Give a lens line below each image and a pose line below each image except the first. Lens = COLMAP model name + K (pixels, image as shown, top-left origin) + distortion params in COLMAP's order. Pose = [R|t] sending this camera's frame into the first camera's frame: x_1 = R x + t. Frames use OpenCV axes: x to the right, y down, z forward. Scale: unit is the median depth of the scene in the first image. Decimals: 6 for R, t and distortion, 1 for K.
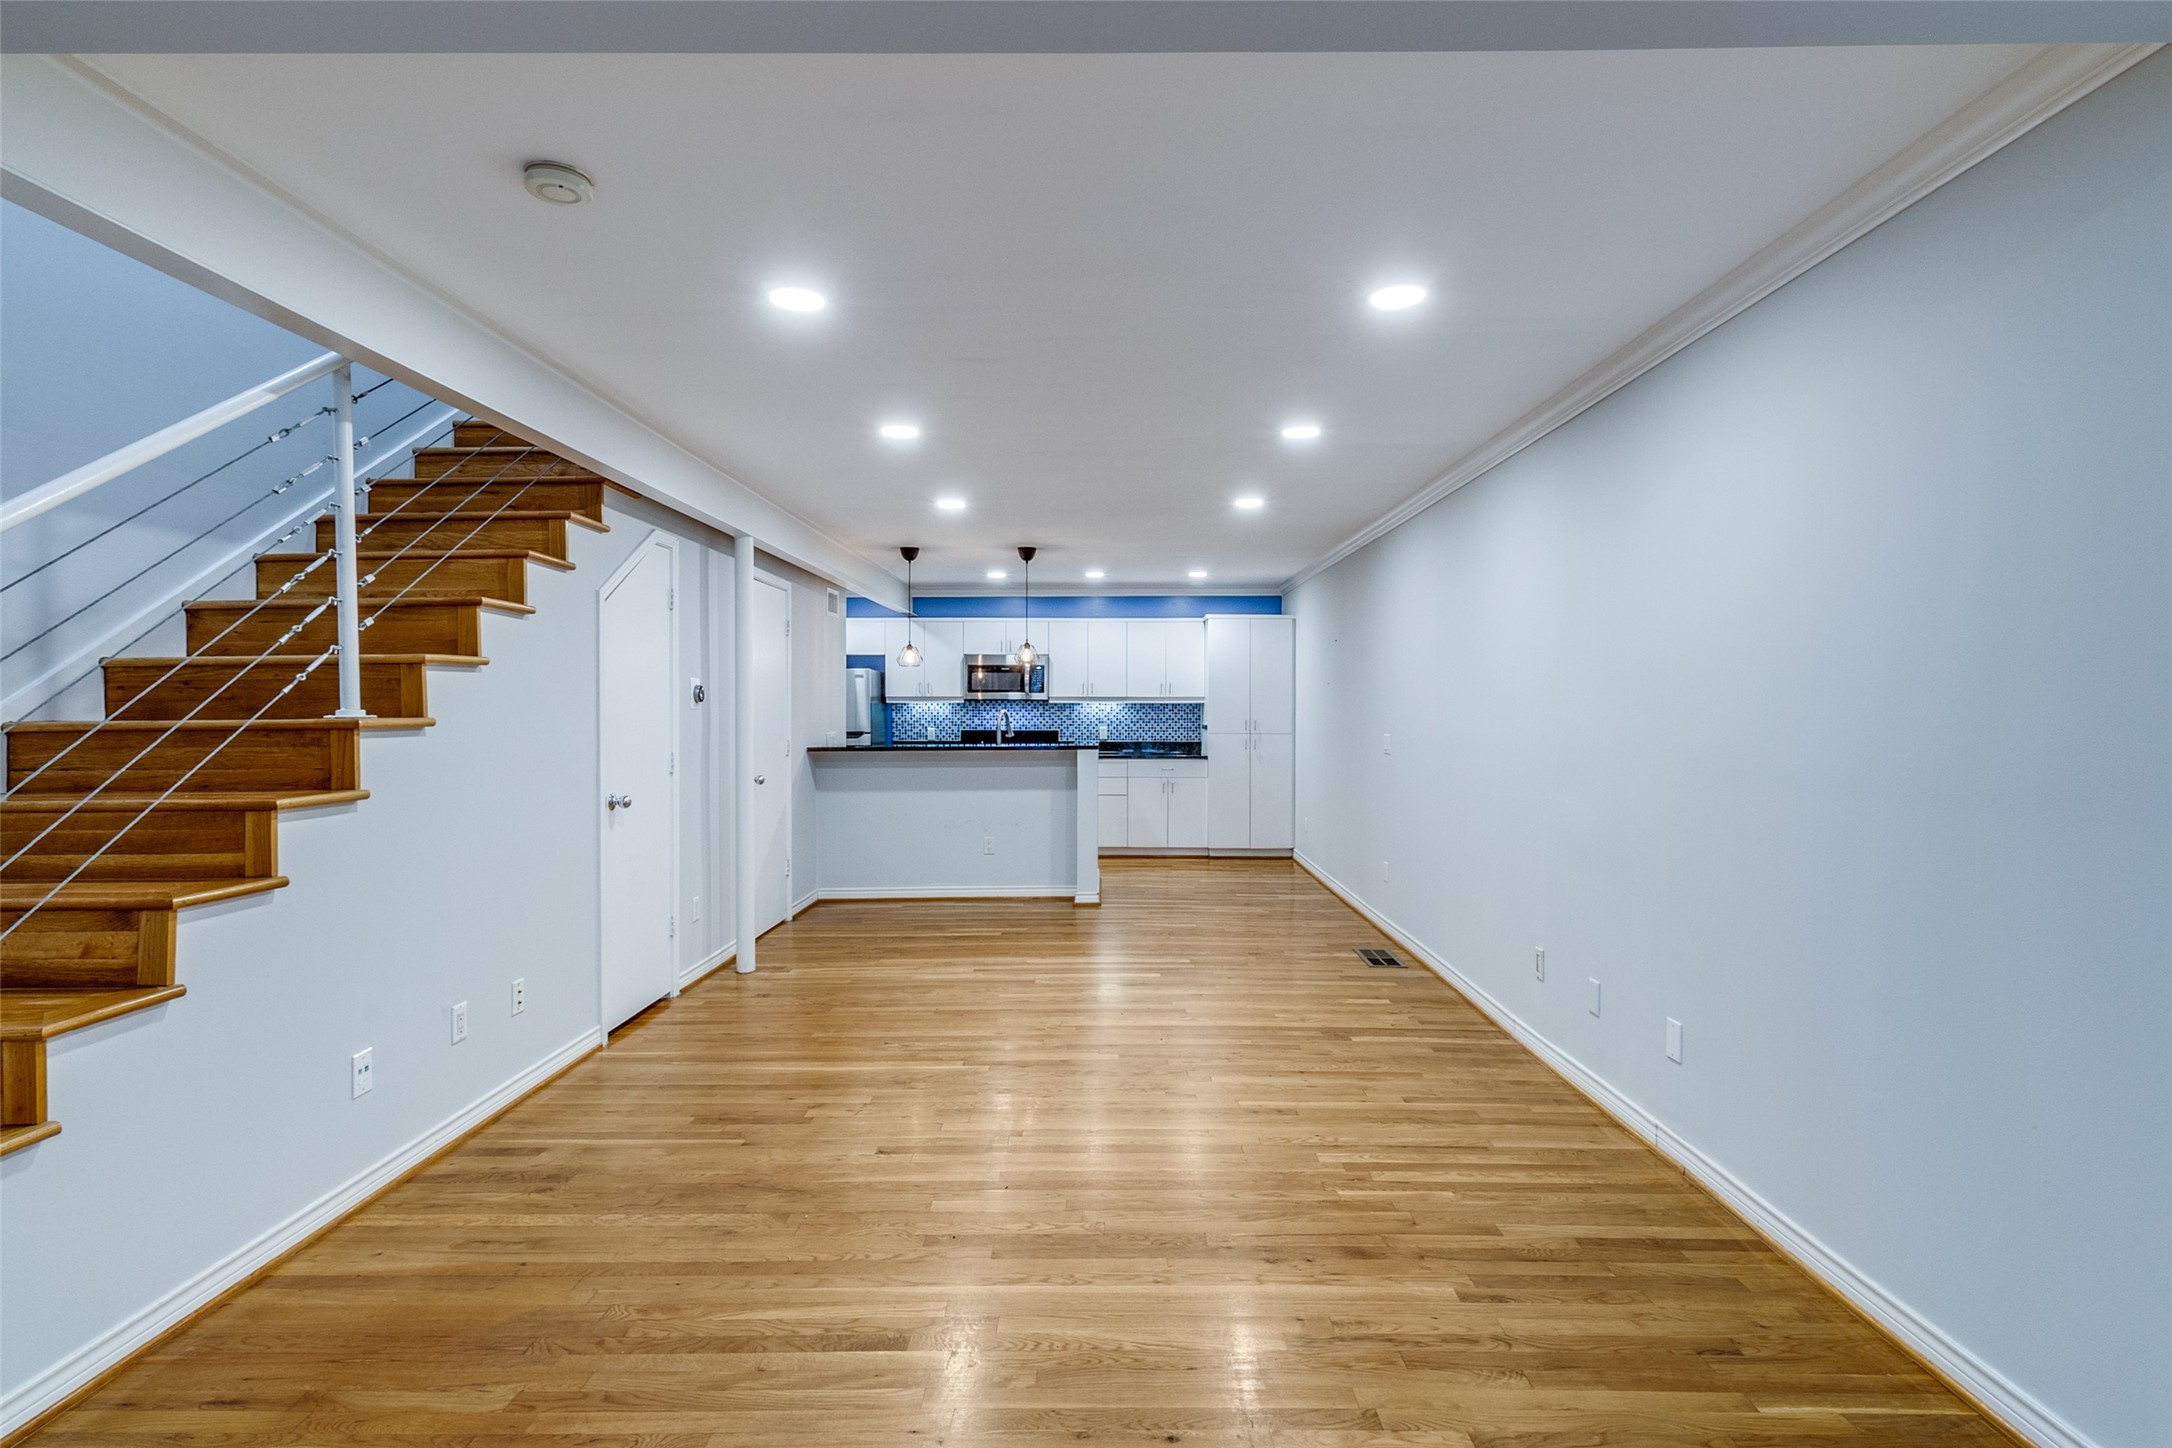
lens RADIAL K [[1239.3, 0, 1042.9], [0, 1239.3, 731.4], [0, 0, 1]] dist [0.000542, -0.002094]
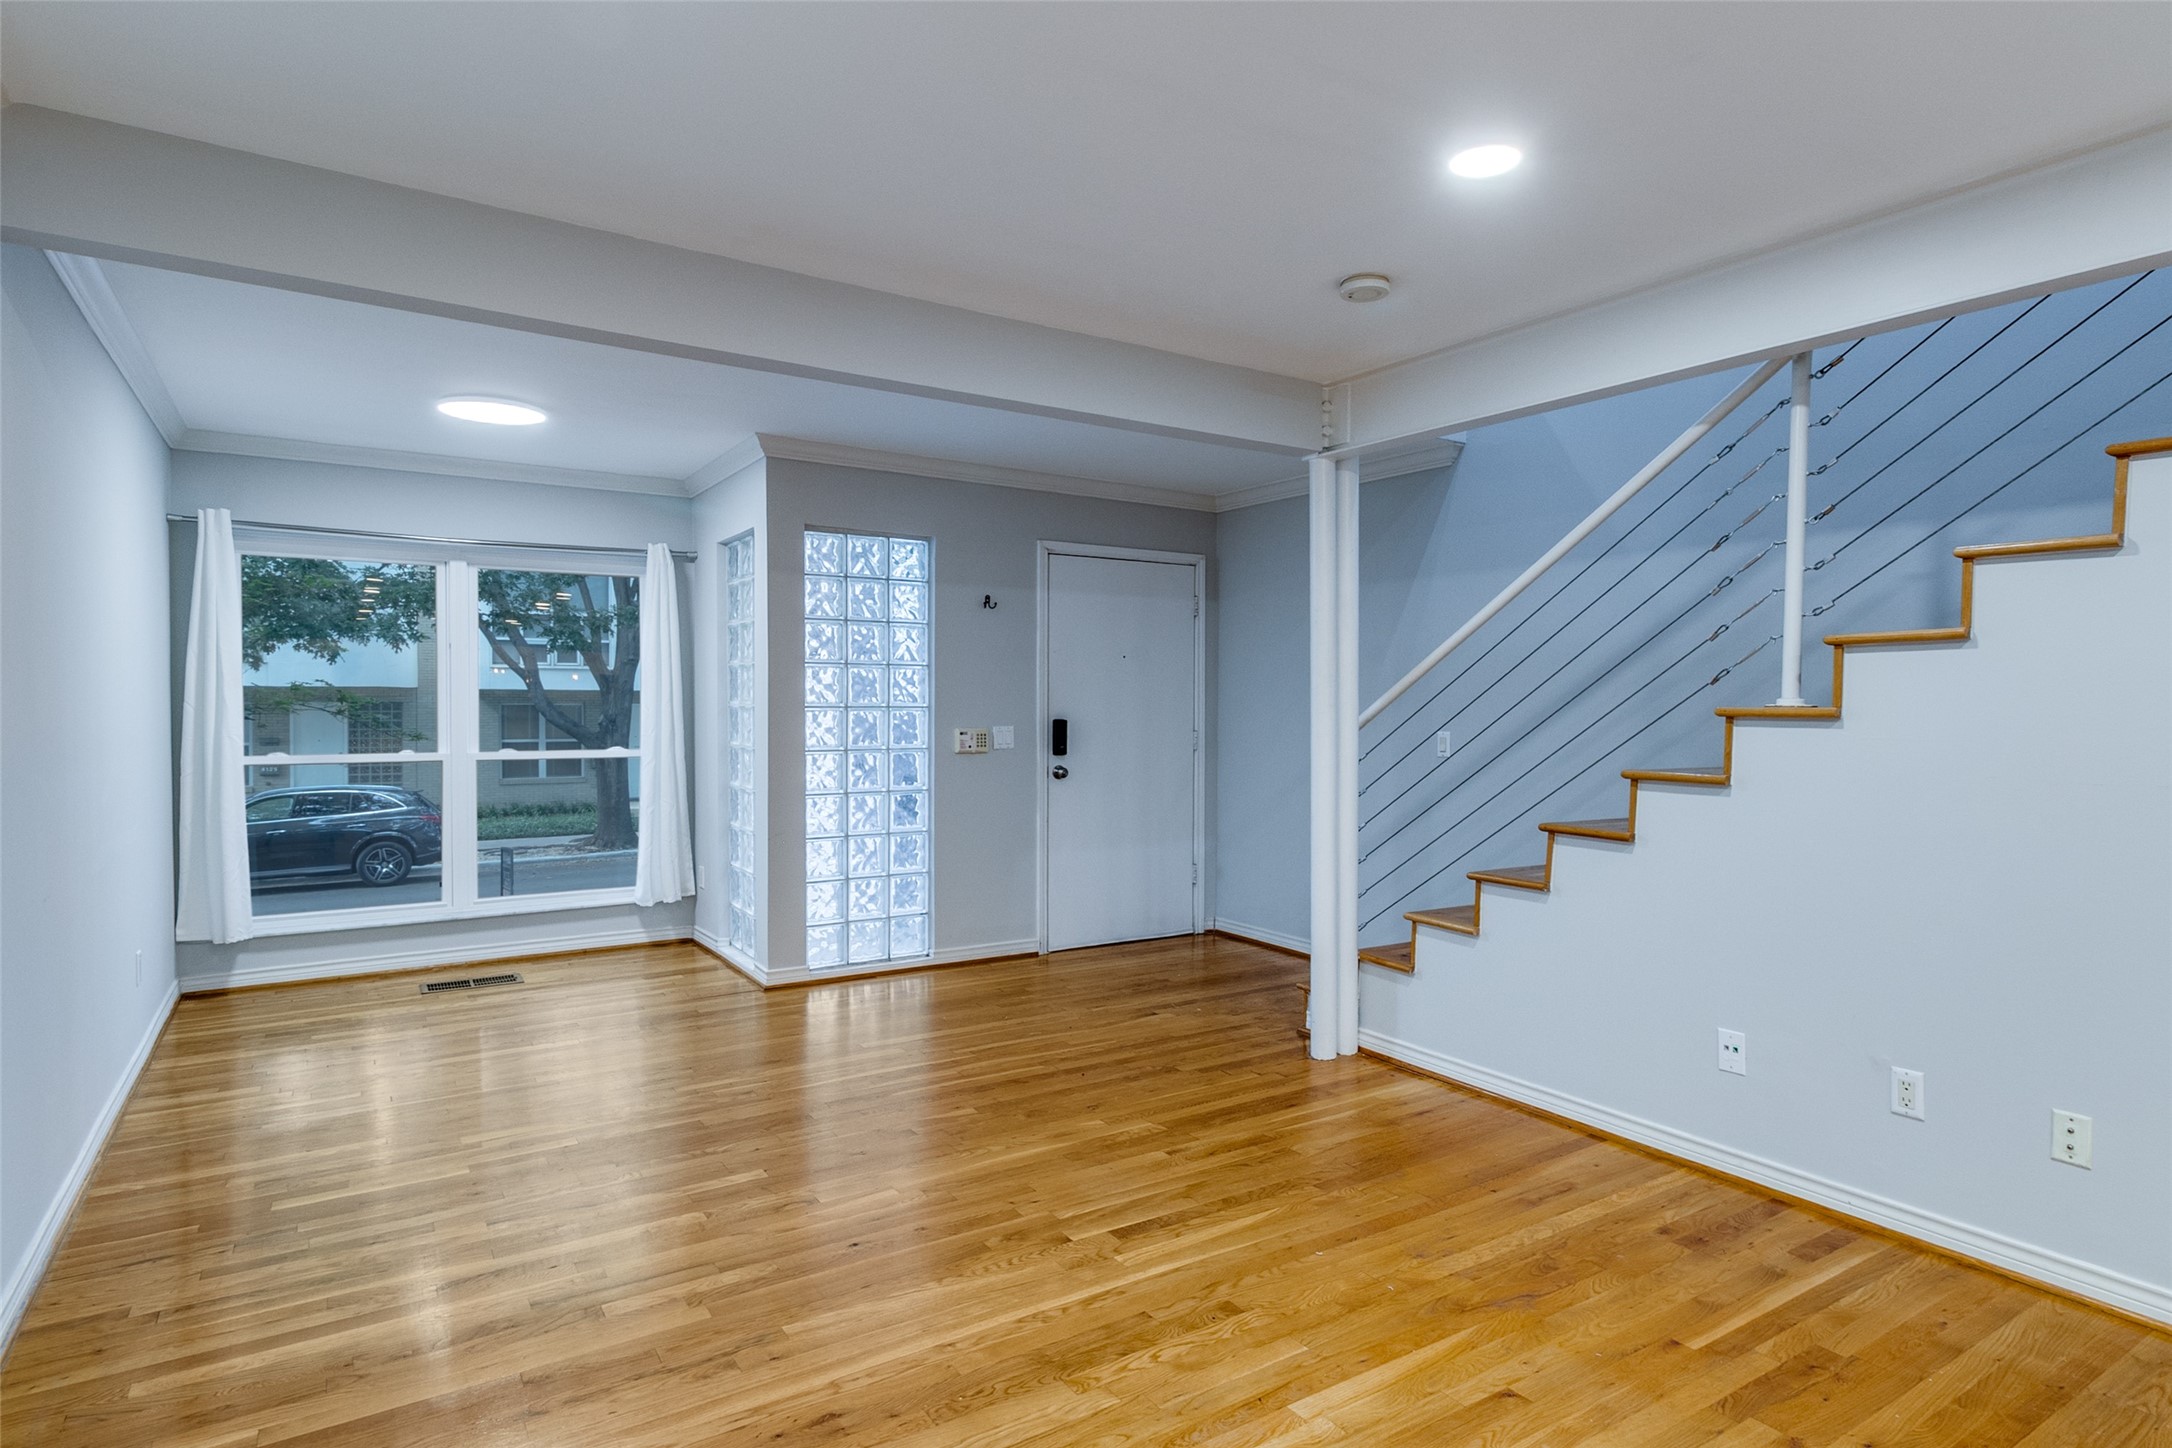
lens RADIAL K [[1176.7, 0, 1152.0], [0, 1176.7, 720.4], [0, 0, 1]] dist [0.002078, 0.000187]
pose [[-0.809682, 0.005099, -0.586847, 0.401265], [-0.017422, 0.999313, 0.032720, -0.022909], [0.586610, 0.036716, -0.809037, 1.465799]]
